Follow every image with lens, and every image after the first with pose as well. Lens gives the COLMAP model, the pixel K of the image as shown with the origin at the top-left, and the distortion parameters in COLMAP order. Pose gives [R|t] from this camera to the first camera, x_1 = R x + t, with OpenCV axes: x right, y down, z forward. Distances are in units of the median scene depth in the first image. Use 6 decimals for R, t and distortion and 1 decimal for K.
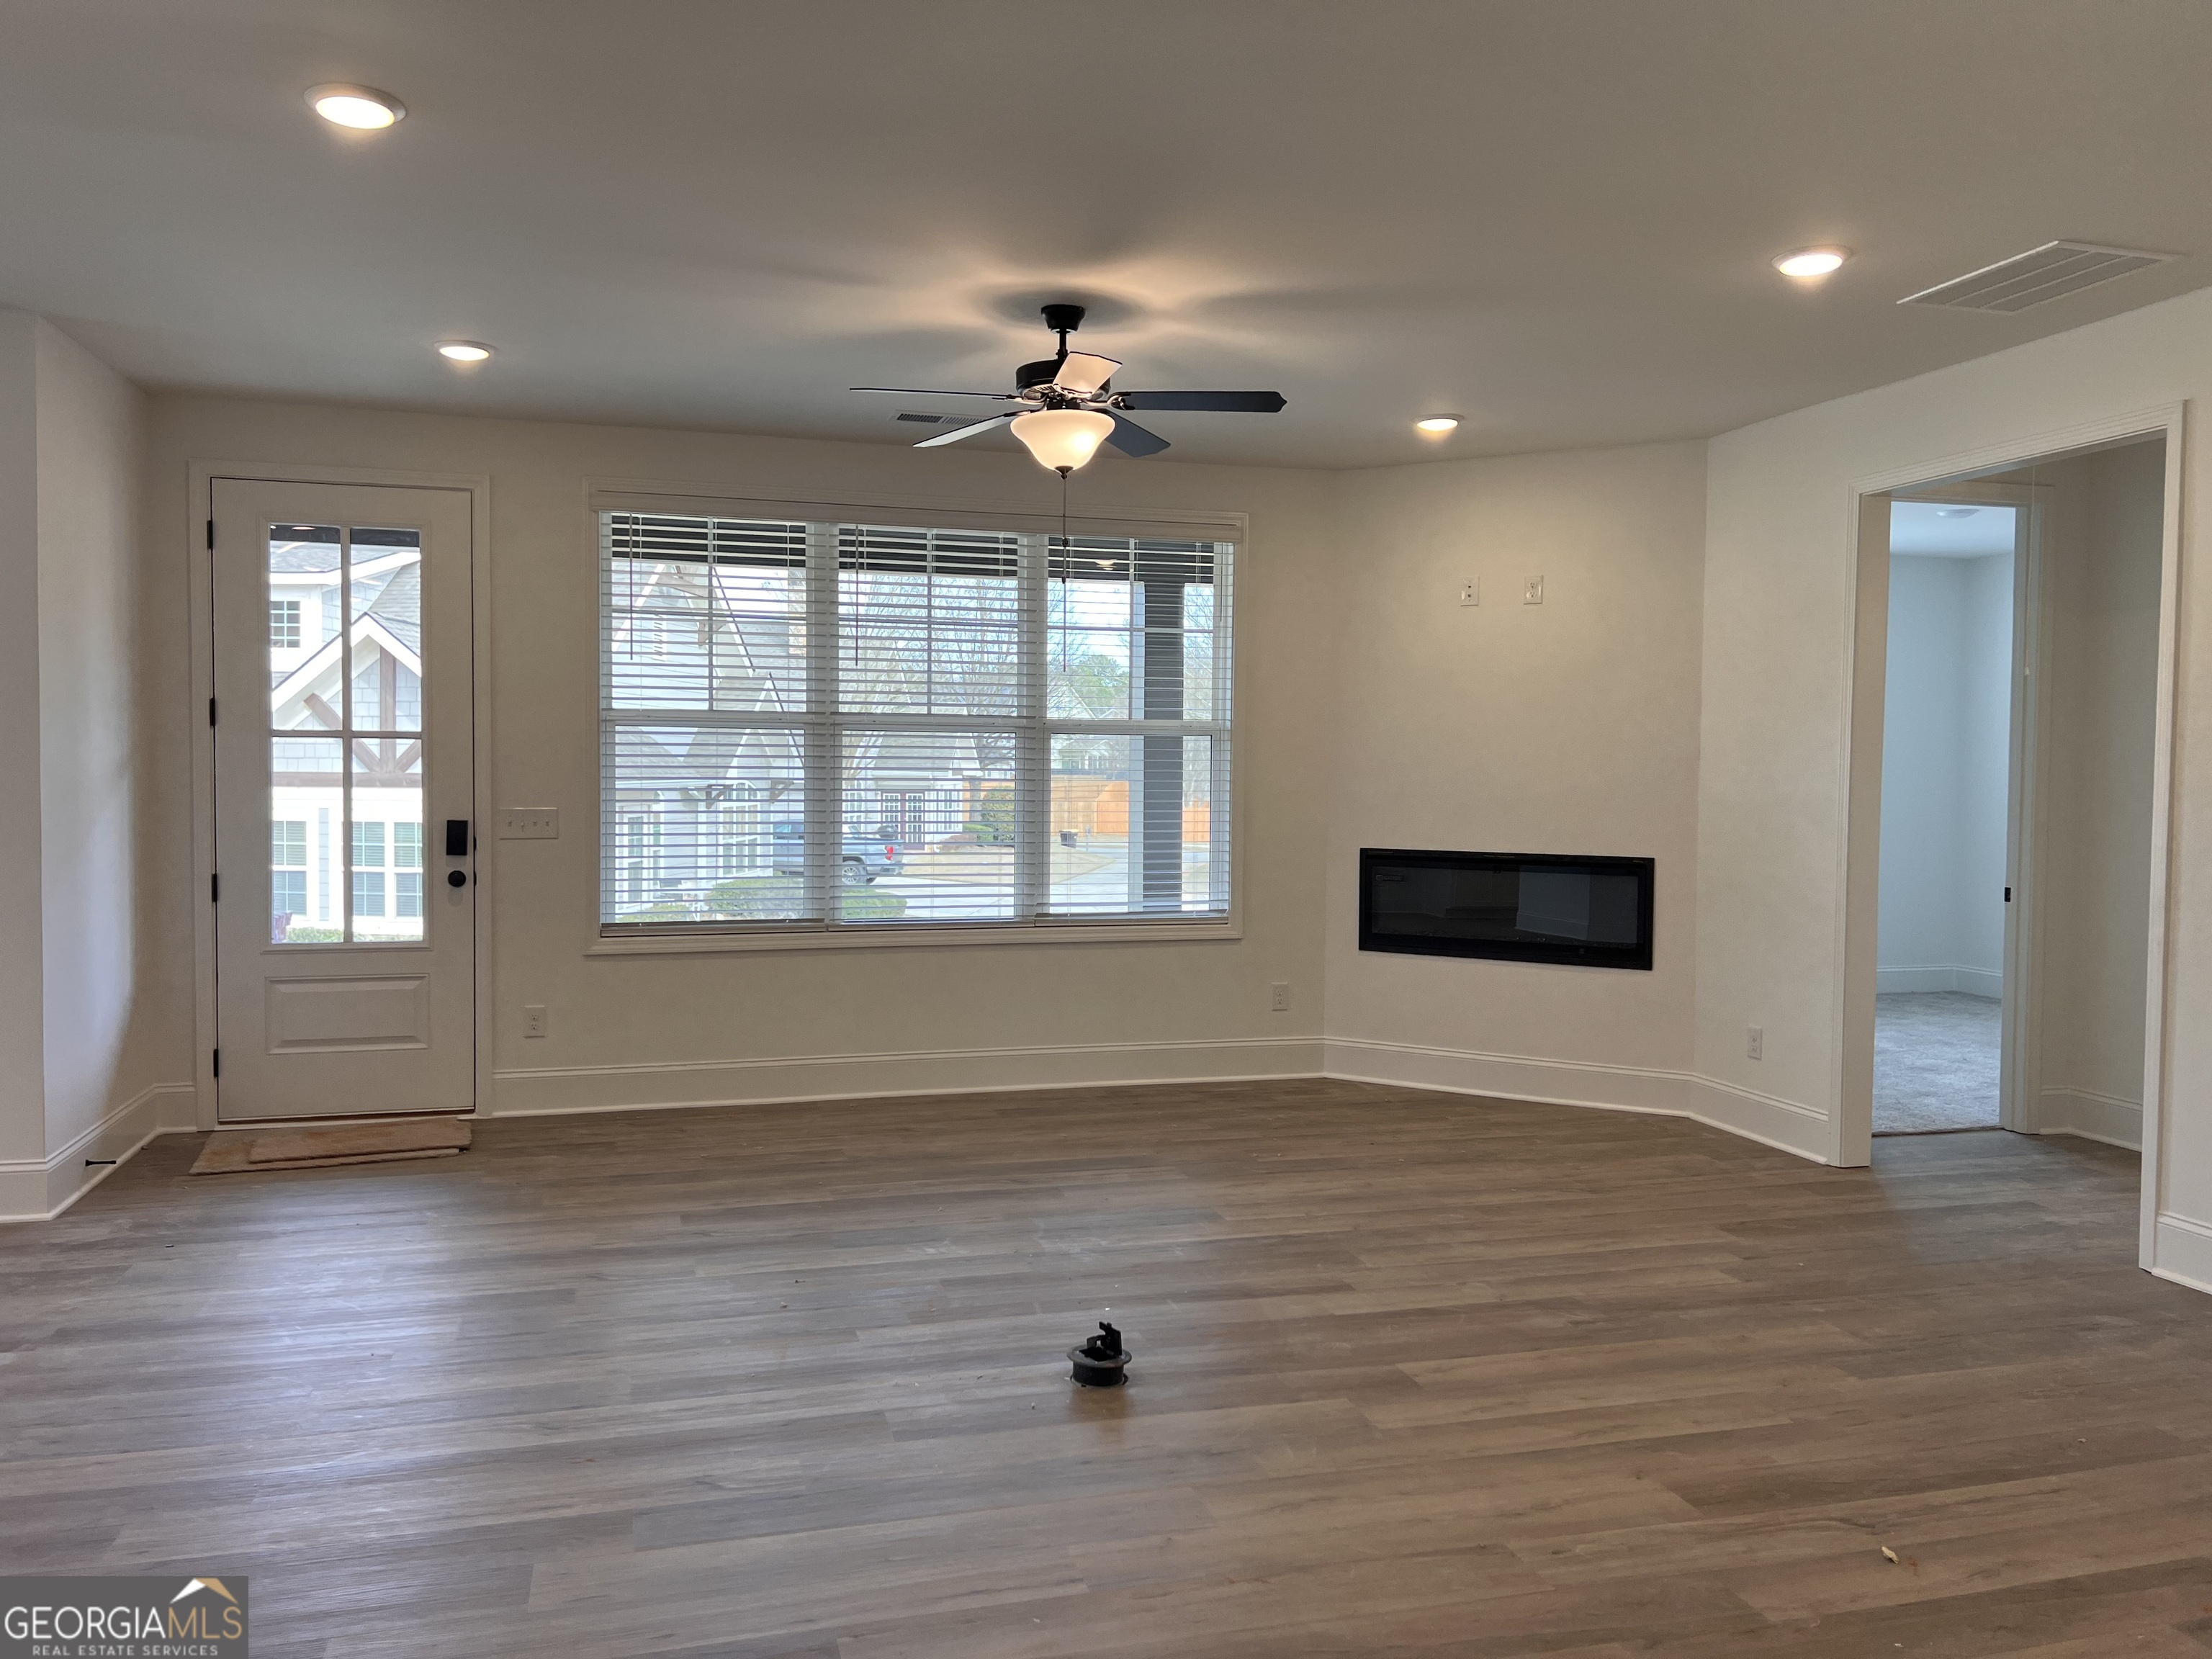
lens RADIAL K [[1659.3, 0, 1095.5], [0, 1659.3, 820.2], [0, 0, 1]] dist [0.059479, -0.070116]
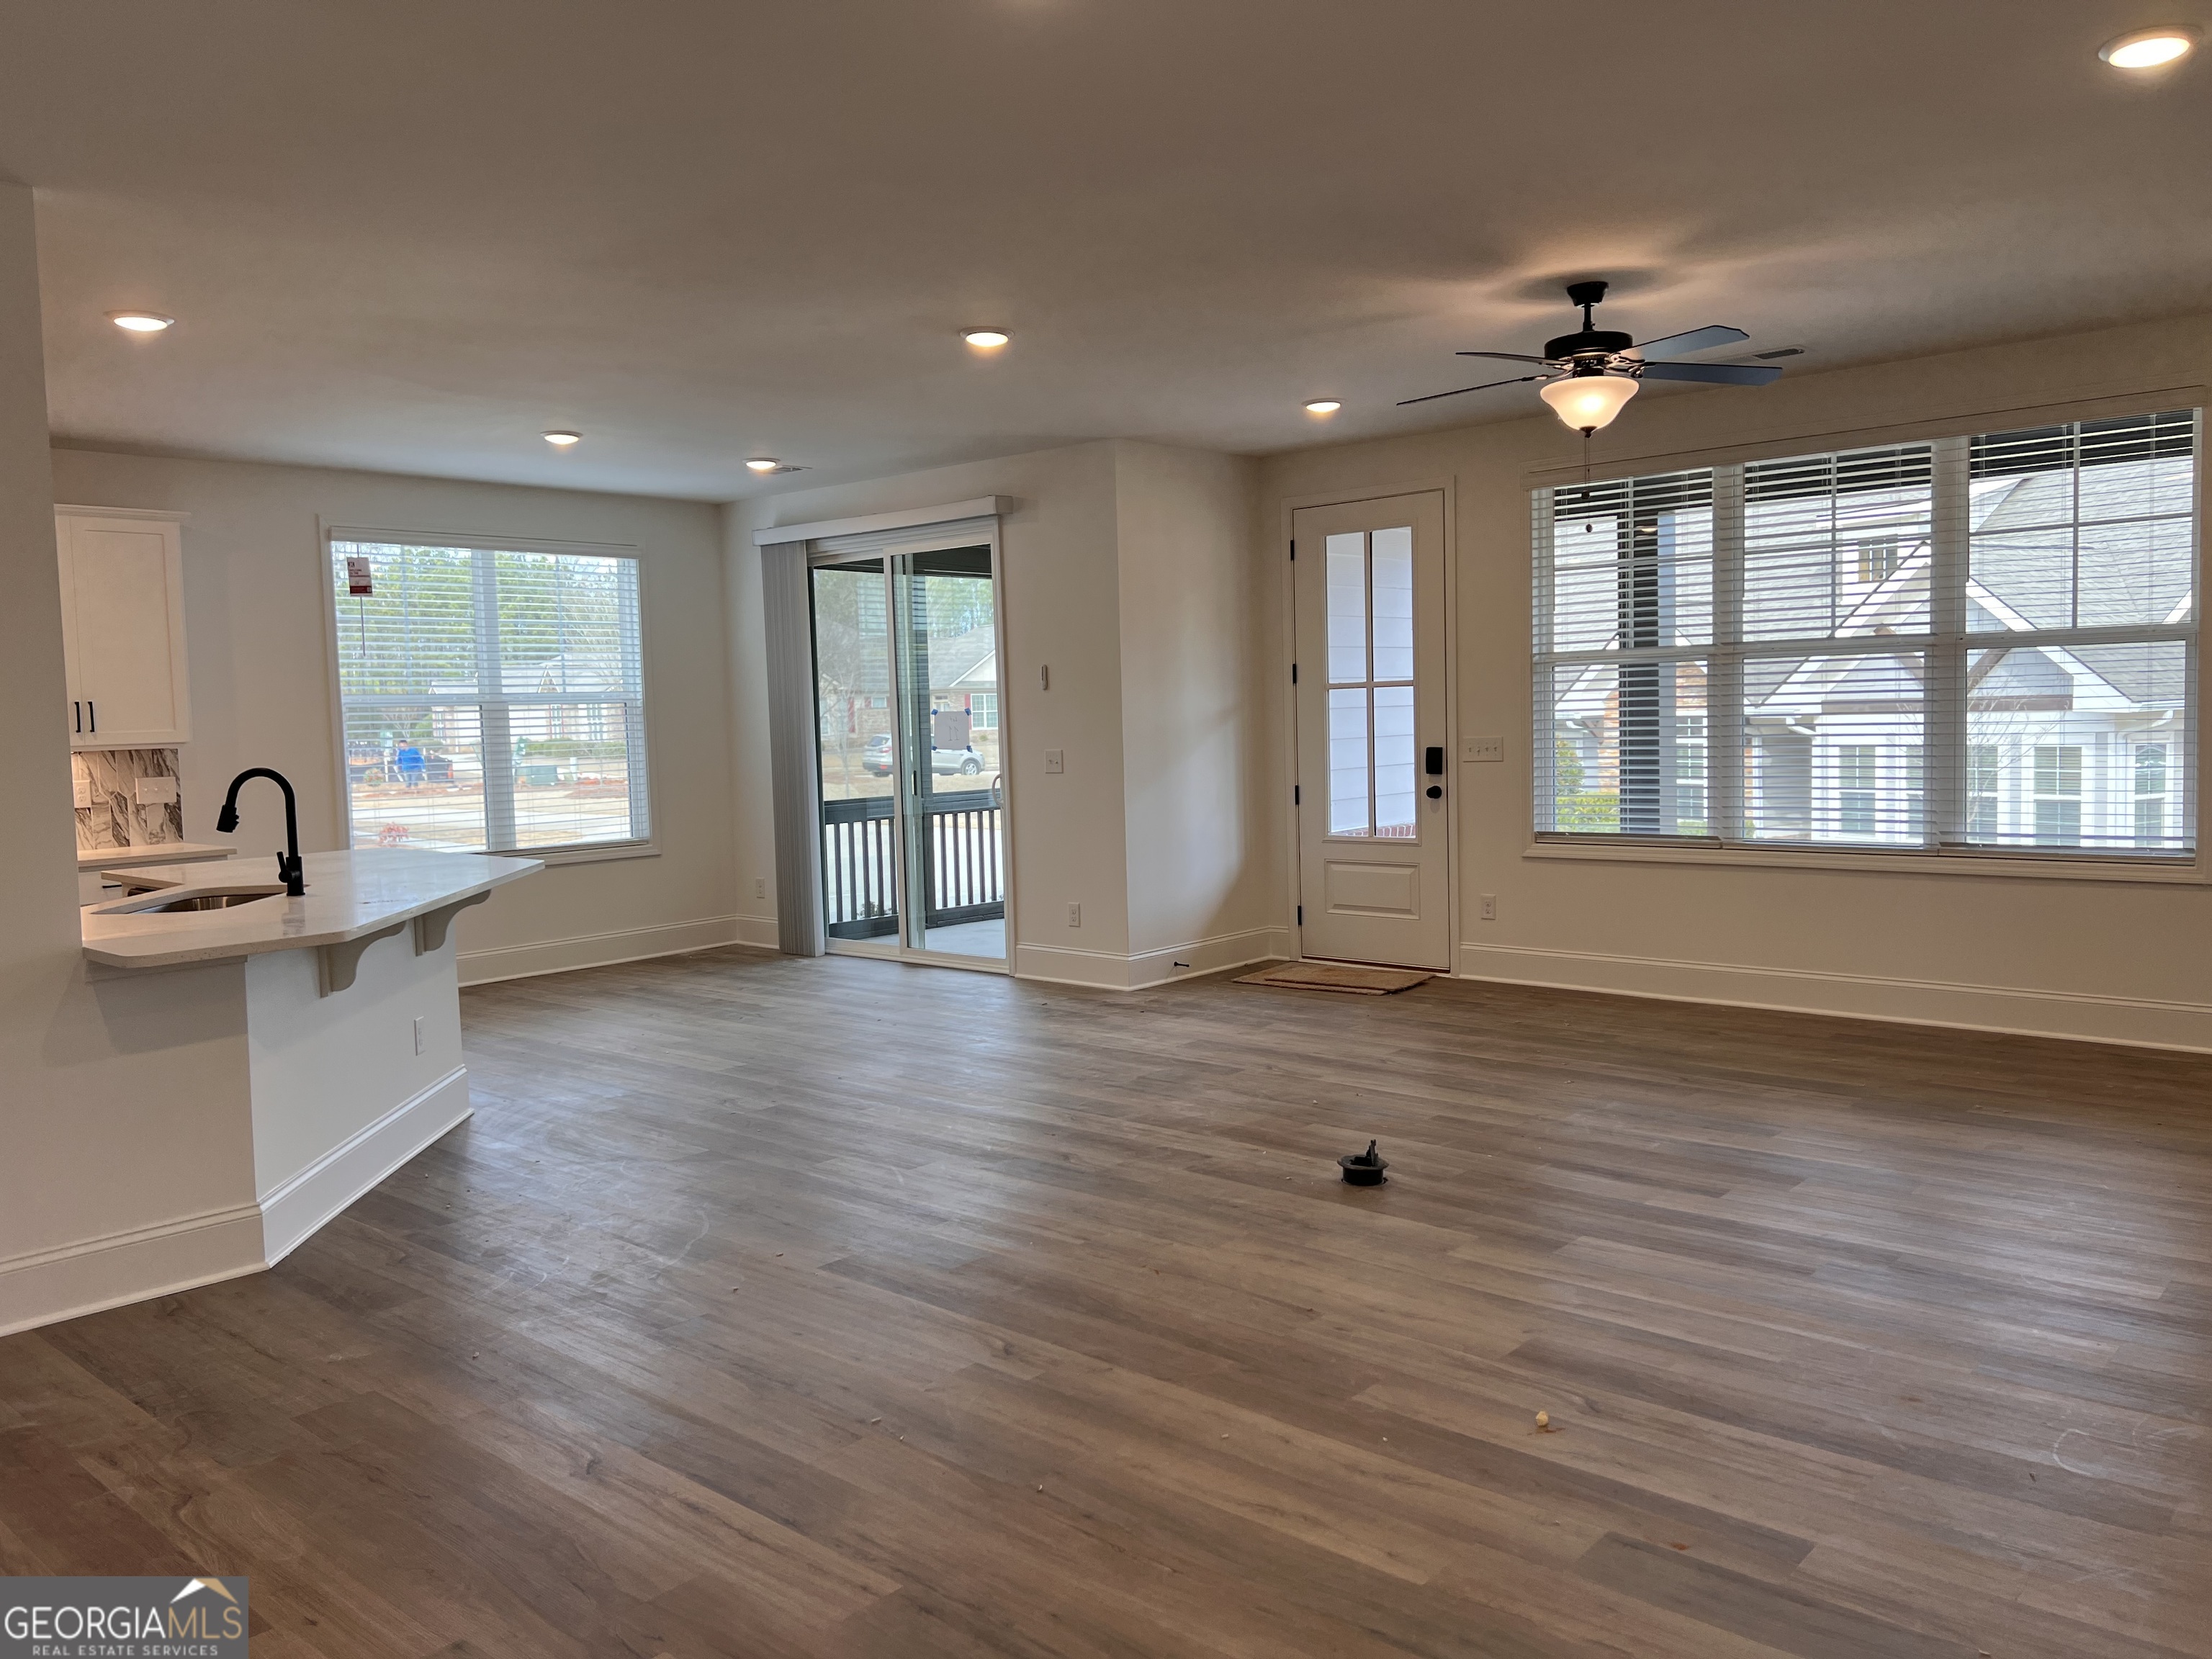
lens RADIAL K [[1659.3, 0, 1097.8], [0, 1659.3, 831.8], [0, 0, 1]] dist [0.059479, -0.070116]
pose [[0.536547, 0.038286, -0.843002, 0.546373], [0.005021, 0.998808, 0.048557, 0.001949], [0.843856, -0.030286, 0.535715, 0.085632]]
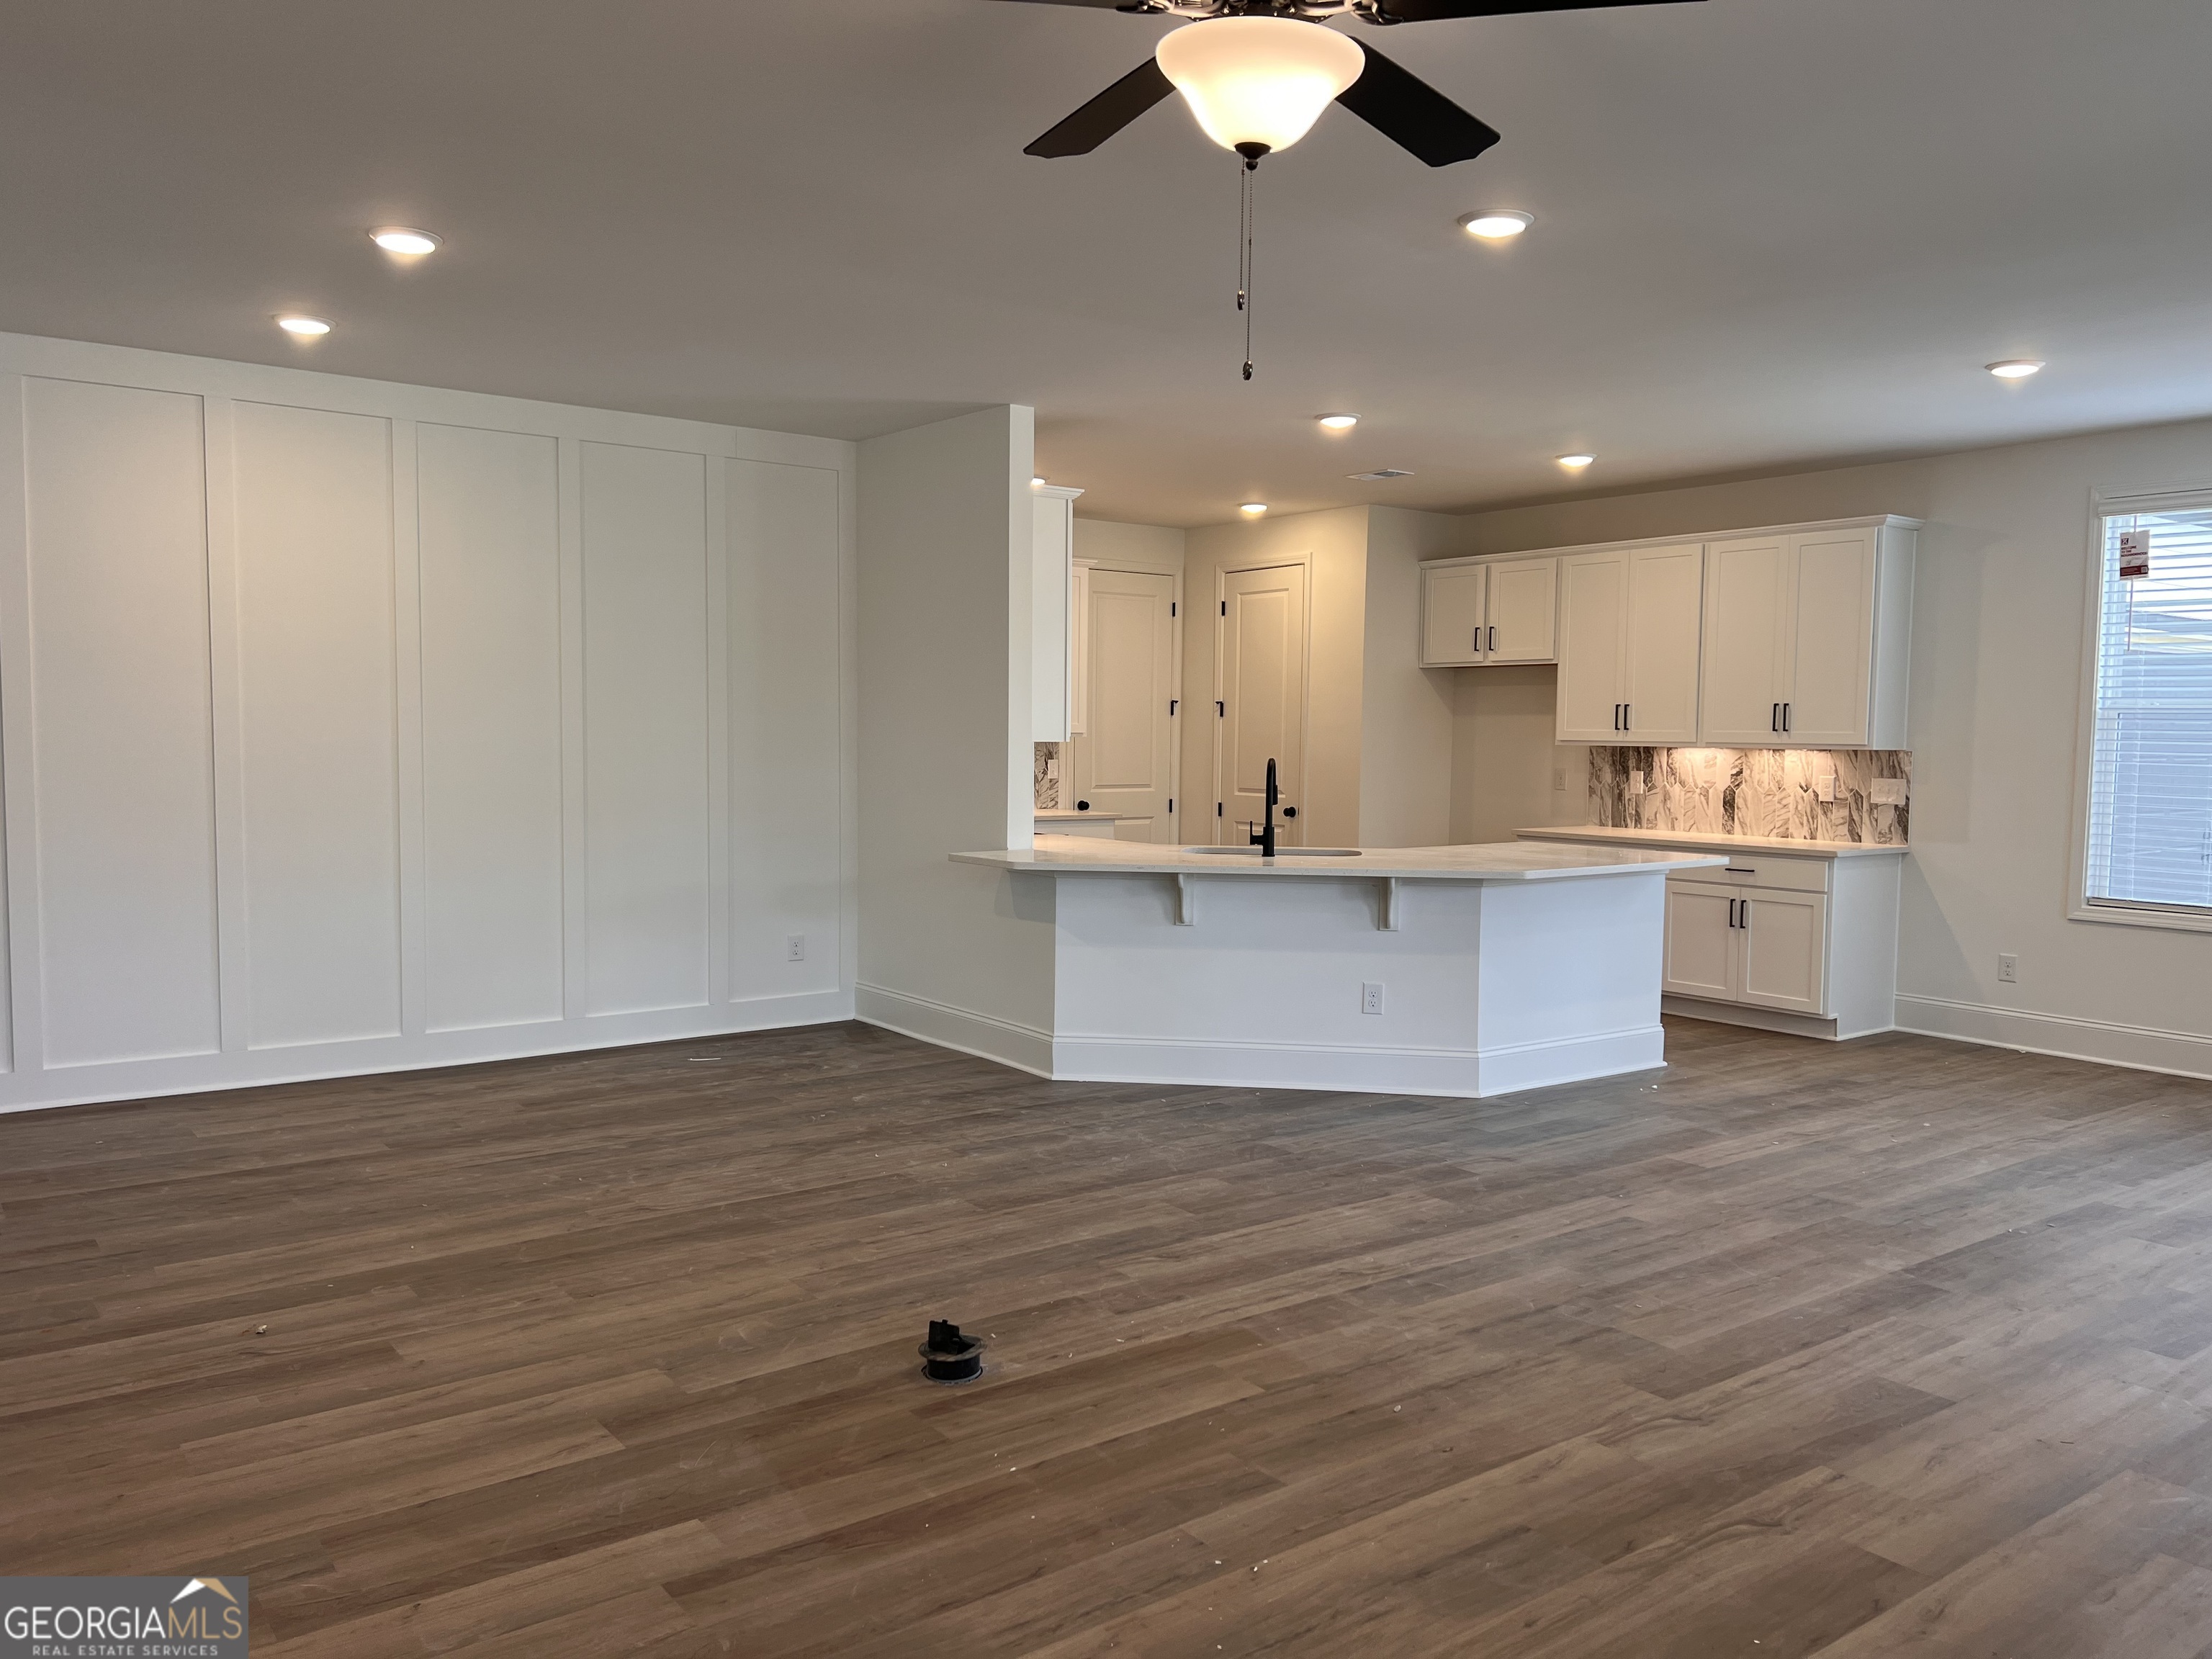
lens RADIAL K [[1659.3, 0, 1098.4], [0, 1659.3, 843.0], [0, 0, 1]] dist [0.059479, -0.070116]
pose [[-0.931629, 0.005291, -0.363373, 0.153505], [-0.033094, 0.994504, 0.099330, -0.036577], [0.361902, 0.104564, -0.926333, 1.071026]]
